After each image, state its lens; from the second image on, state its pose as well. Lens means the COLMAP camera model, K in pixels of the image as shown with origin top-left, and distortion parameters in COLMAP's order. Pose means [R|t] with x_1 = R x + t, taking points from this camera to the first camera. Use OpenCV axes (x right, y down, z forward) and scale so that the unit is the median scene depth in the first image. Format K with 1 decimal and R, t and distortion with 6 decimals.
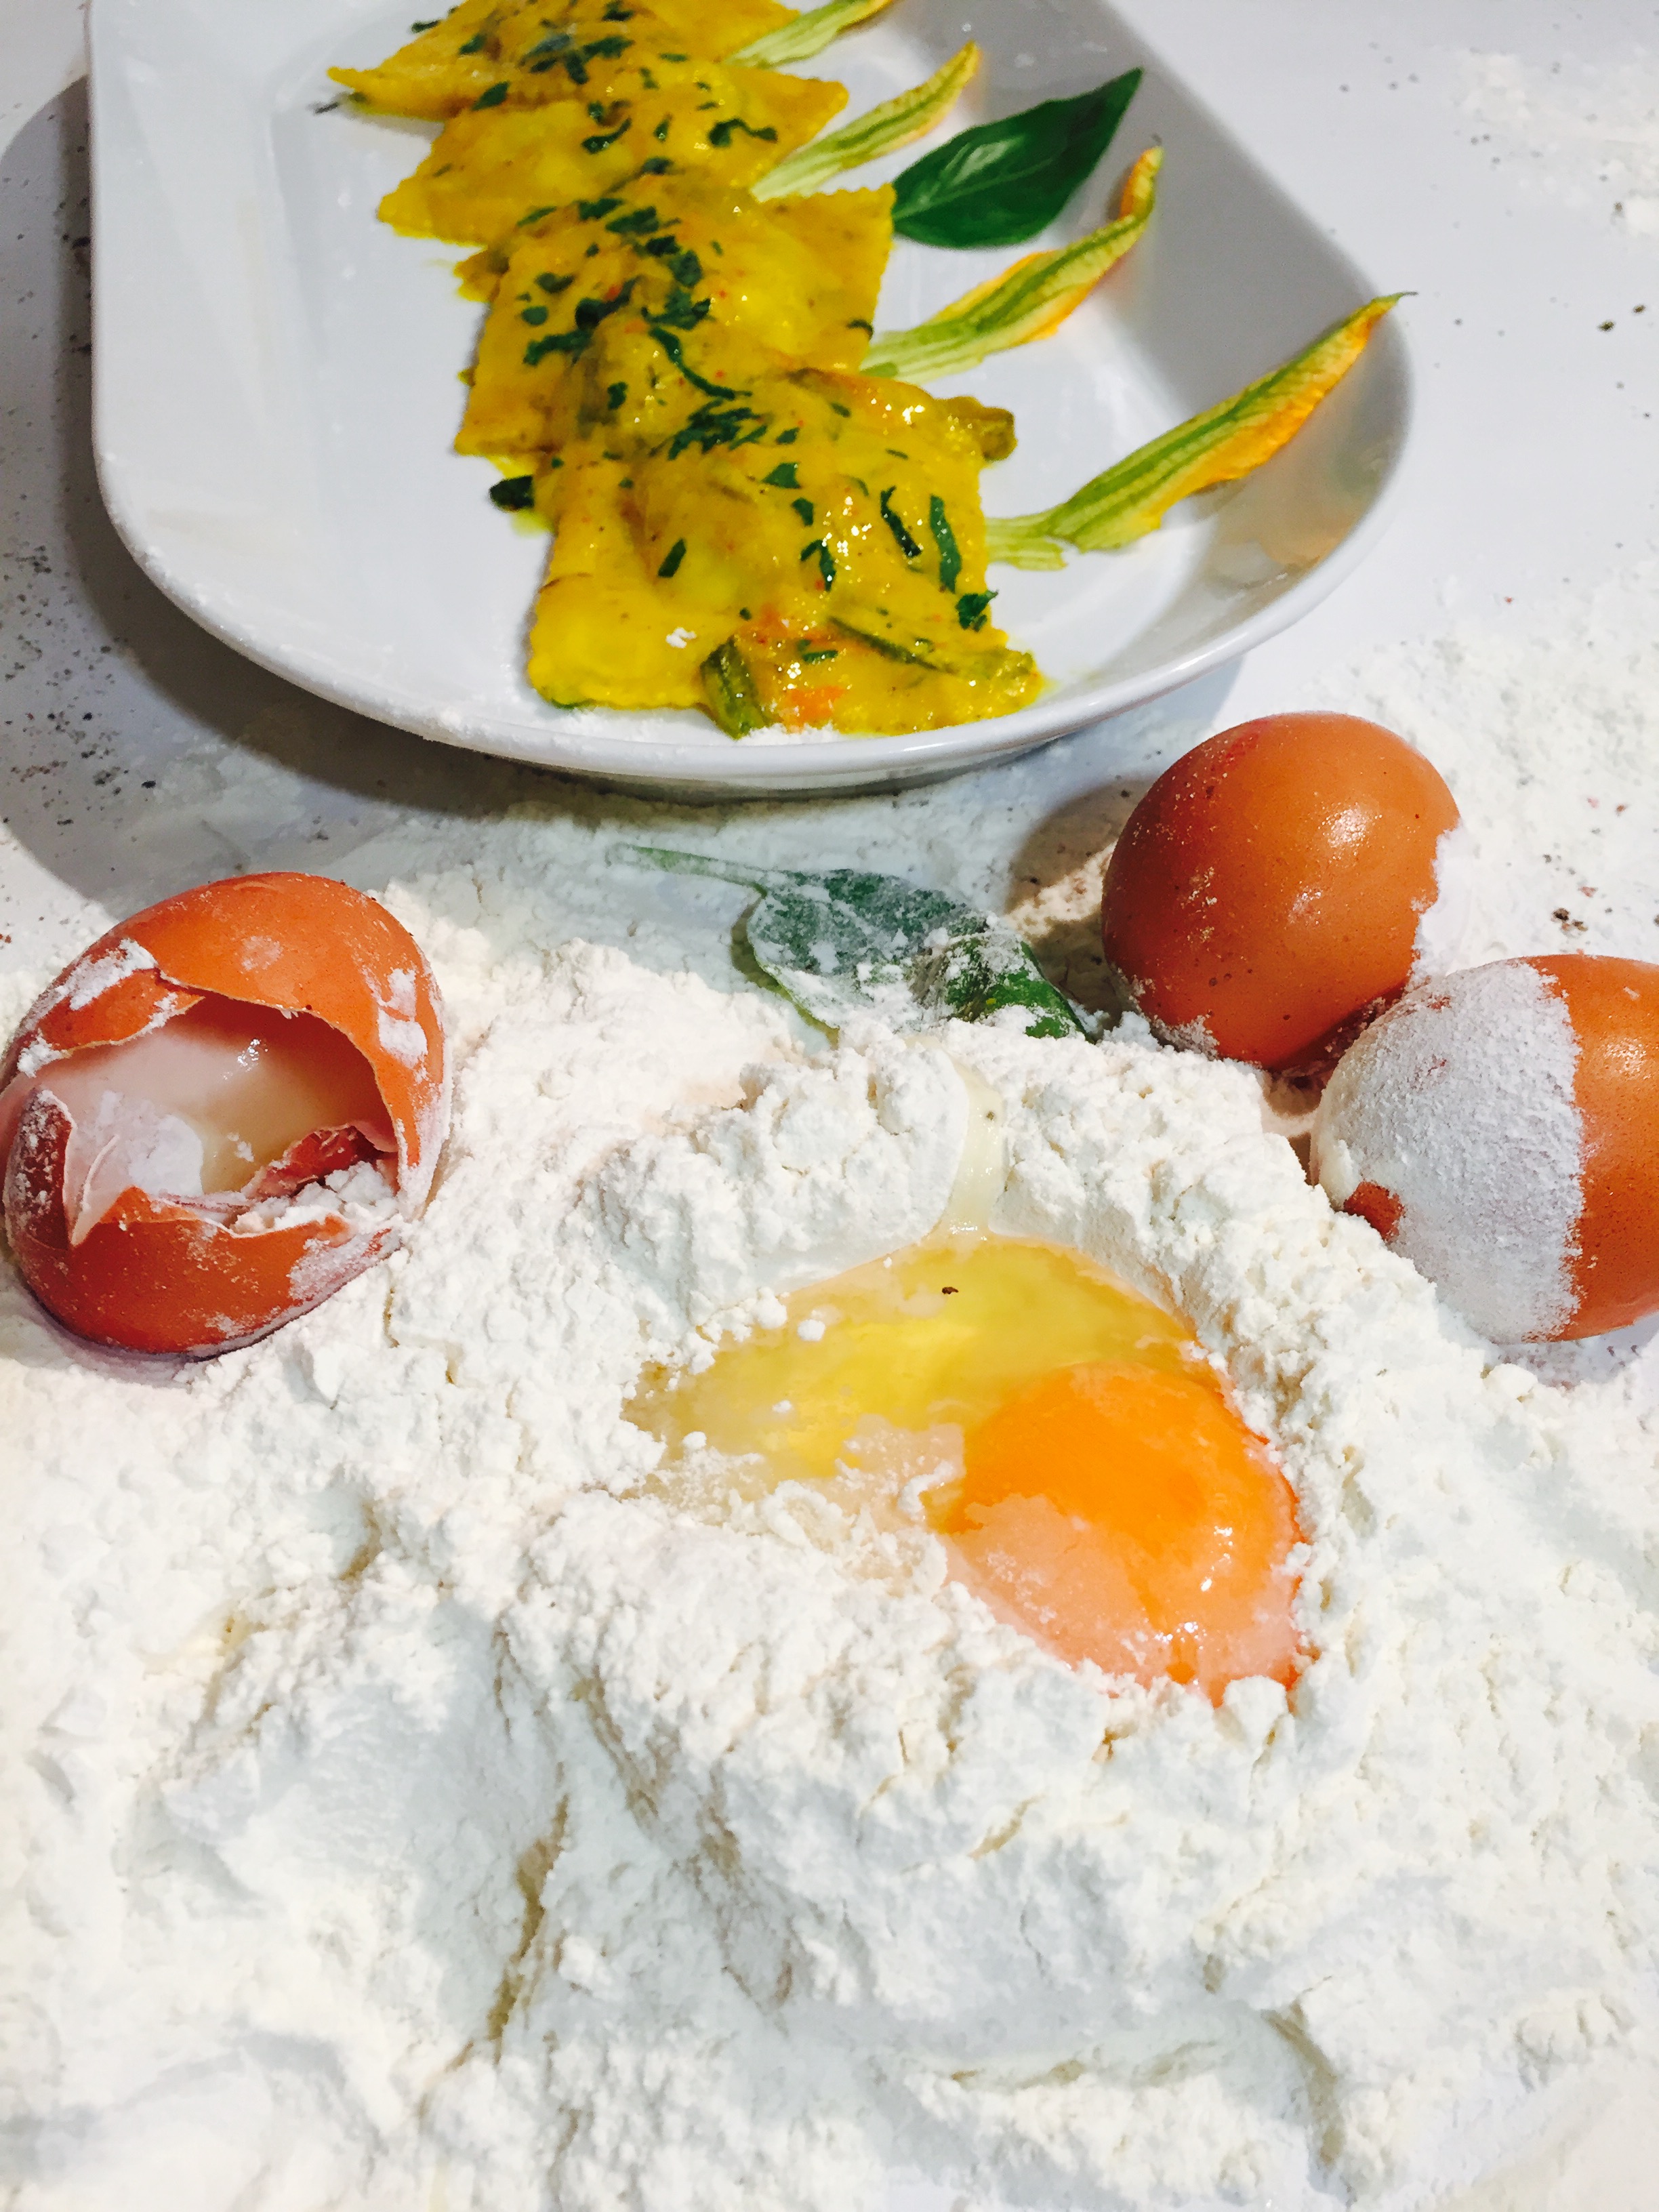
lens RADIAL K [[1891.2, 0, 830.4], [0, 1891.2, 1105.2], [0, 0, 1]] dist [0.061053, -0.073731]
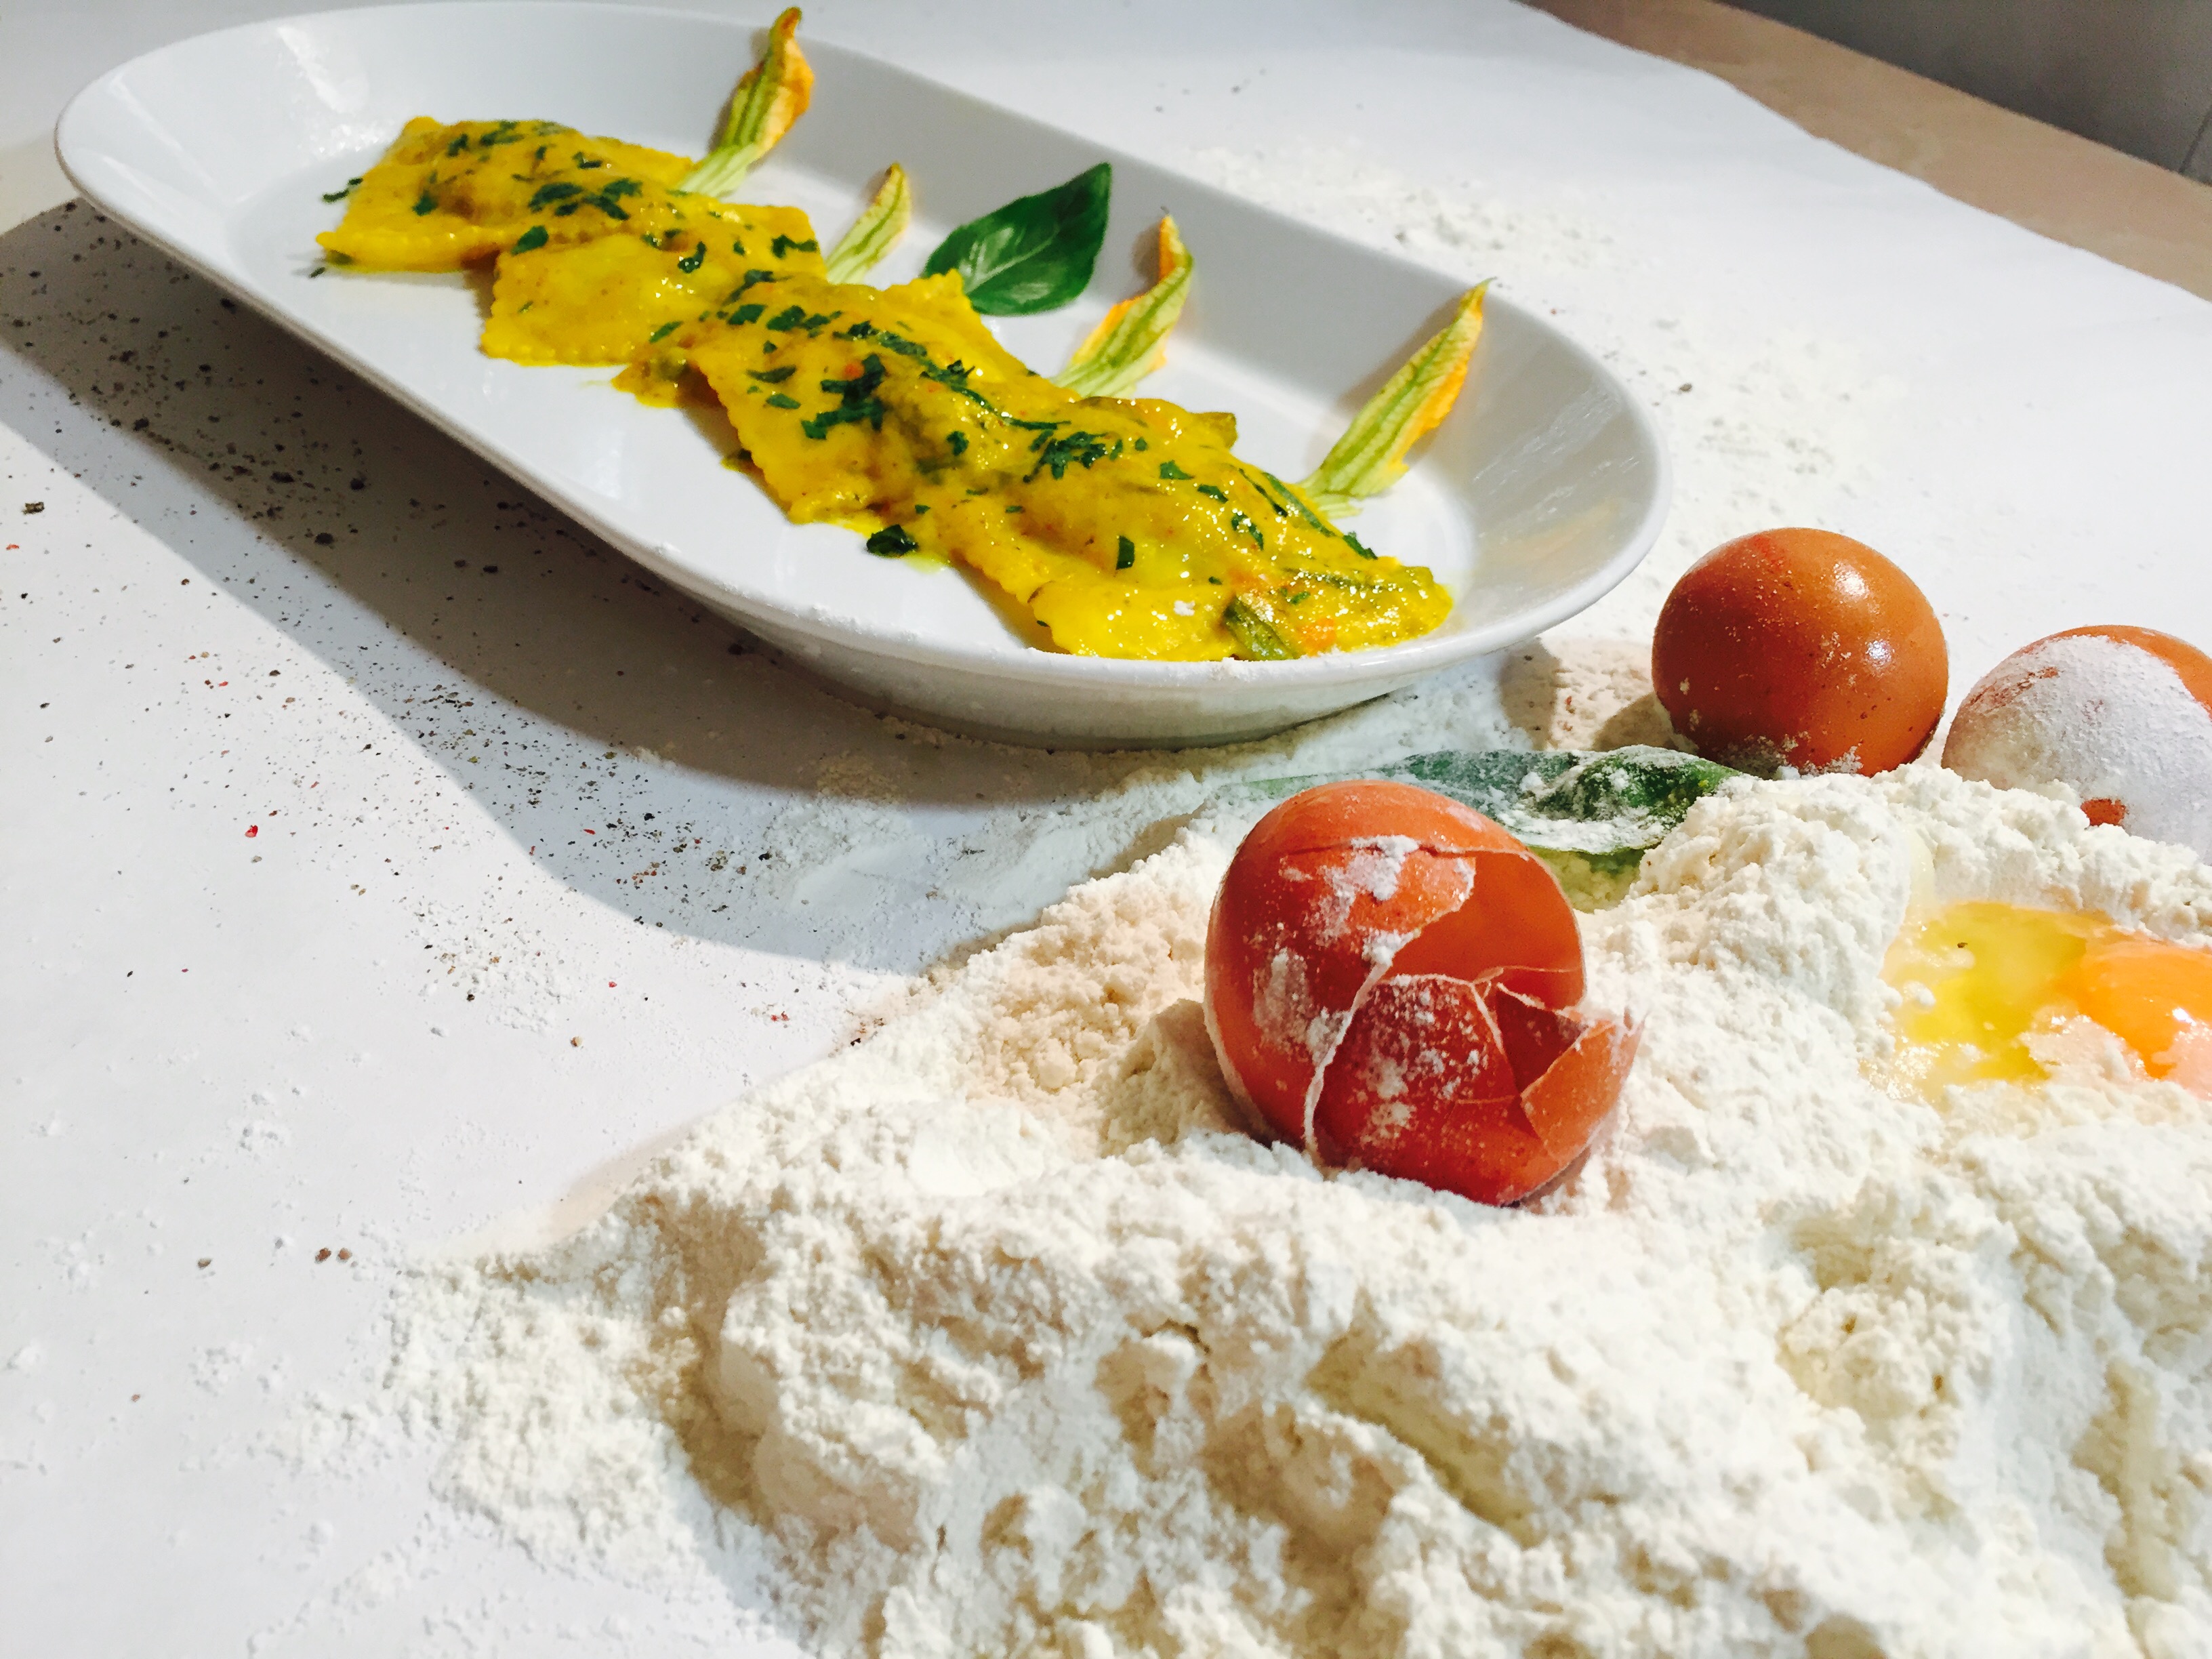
lens RADIAL K [[1891.2, 0, 1103.8], [0, 1891.2, 831.5], [0, 0, 1]] dist [0.061053, -0.073731]
pose [[0.843612, -0.241912, 0.479372, -0.642100], [0.334065, 0.935403, -0.115853, -0.009693], [-0.420379, 0.257877, 0.869932, 0.078479]]
